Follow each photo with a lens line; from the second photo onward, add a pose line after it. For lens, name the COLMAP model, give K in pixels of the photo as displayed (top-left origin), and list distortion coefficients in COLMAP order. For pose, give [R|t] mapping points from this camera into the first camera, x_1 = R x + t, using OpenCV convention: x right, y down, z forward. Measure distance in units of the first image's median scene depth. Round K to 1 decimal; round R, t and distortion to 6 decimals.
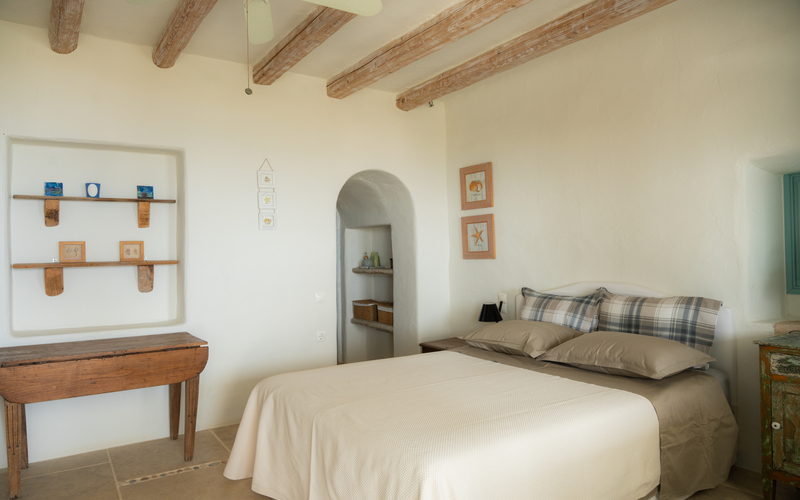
lens RADIAL K [[538.1, 0, 400.0], [0, 538.1, 250.0], [0, 0, 1]] dist [-0.004934, -0.000547]
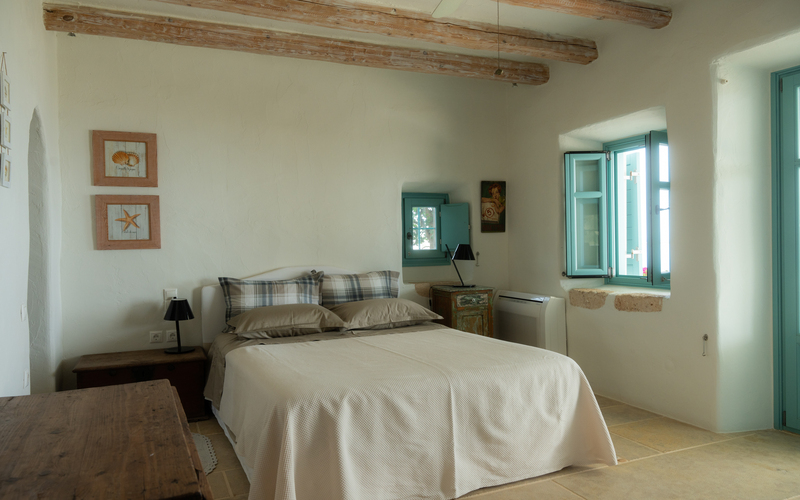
lens RADIAL K [[594.7, 0, 400.0], [0, 594.7, 250.0], [0, 0, 1]] dist [0.002564, -0.002151]
pose [[0.154442, 0.007131, 0.987976, -0.825357], [0.010720, 0.999903, -0.008892, 0.036998], [-0.987944, 0.011964, 0.154351, 0.570037]]
